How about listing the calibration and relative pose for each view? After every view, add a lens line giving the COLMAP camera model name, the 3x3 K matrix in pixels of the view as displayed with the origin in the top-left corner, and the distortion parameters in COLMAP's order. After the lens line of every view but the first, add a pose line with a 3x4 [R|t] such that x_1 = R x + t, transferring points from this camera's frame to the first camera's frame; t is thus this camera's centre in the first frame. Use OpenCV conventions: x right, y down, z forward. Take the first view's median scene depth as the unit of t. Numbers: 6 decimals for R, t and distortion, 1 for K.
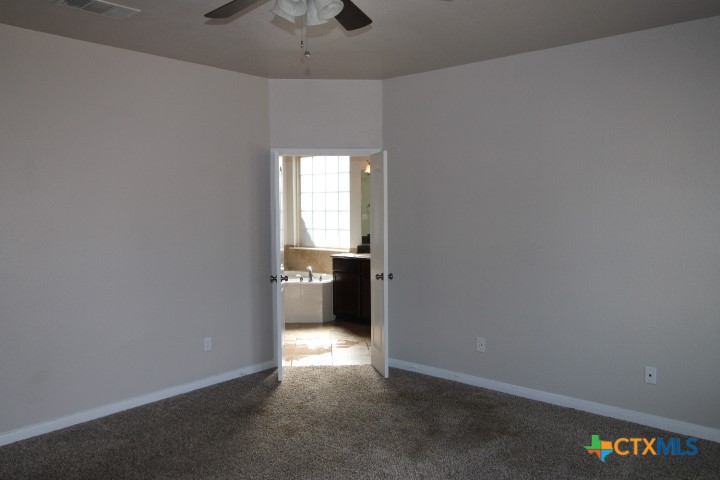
lens RADIAL K [[568.2, 0, 360.0], [0, 568.2, 242.4], [0, 0, 1]] dist [0.014420, -0.009949]
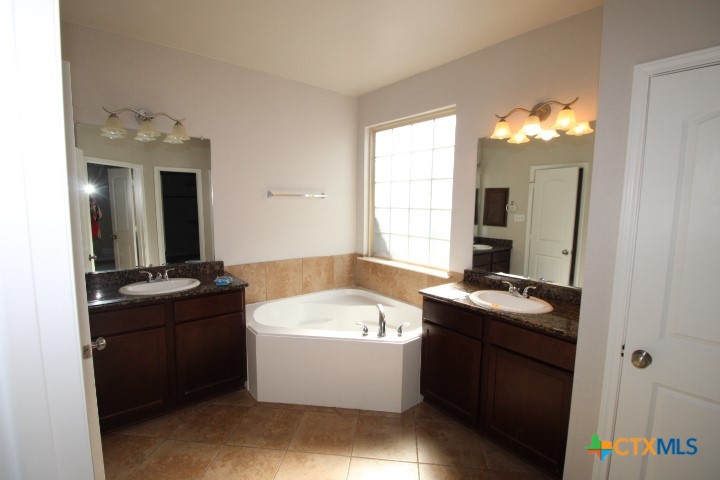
lens RADIAL K [[333.3, 0, 364.3], [0, 333.3, 238.4], [0, 0, 1]] dist [-0.004932, -0.007619]
pose [[0.985681, 0.035443, -0.164852, -0.097119], [-0.028259, 0.998554, 0.045723, -0.074995], [0.166234, -0.040409, 0.985258, 1.235816]]
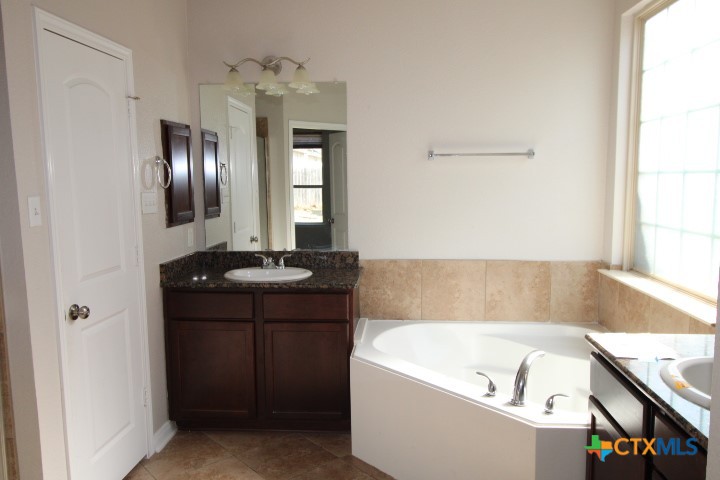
lens RADIAL K [[568.2, 0, 365.7], [0, 568.2, 241.4], [0, 0, 1]] dist [0.014420, -0.009949]
pose [[0.605301, 0.089499, -0.790949, 0.174372], [-0.044224, 0.995905, 0.078846, -0.069930], [0.794767, -0.012747, 0.606781, 1.370246]]
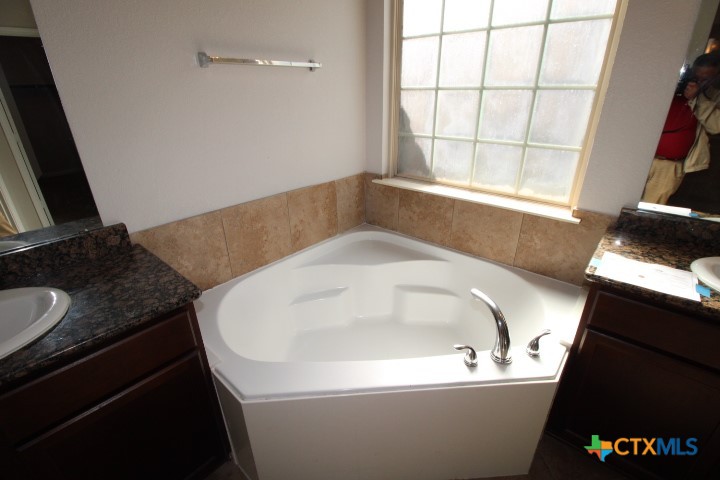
lens RADIAL K [[333.3, 0, 363.2], [0, 333.3, 241.4], [0, 0, 1]] dist [-0.004932, -0.007619]
pose [[0.999963, -0.006191, 0.005950, -0.282874], [0.003679, 0.935045, 0.354511, -0.081161], [-0.007758, -0.354476, 0.935033, 1.578554]]
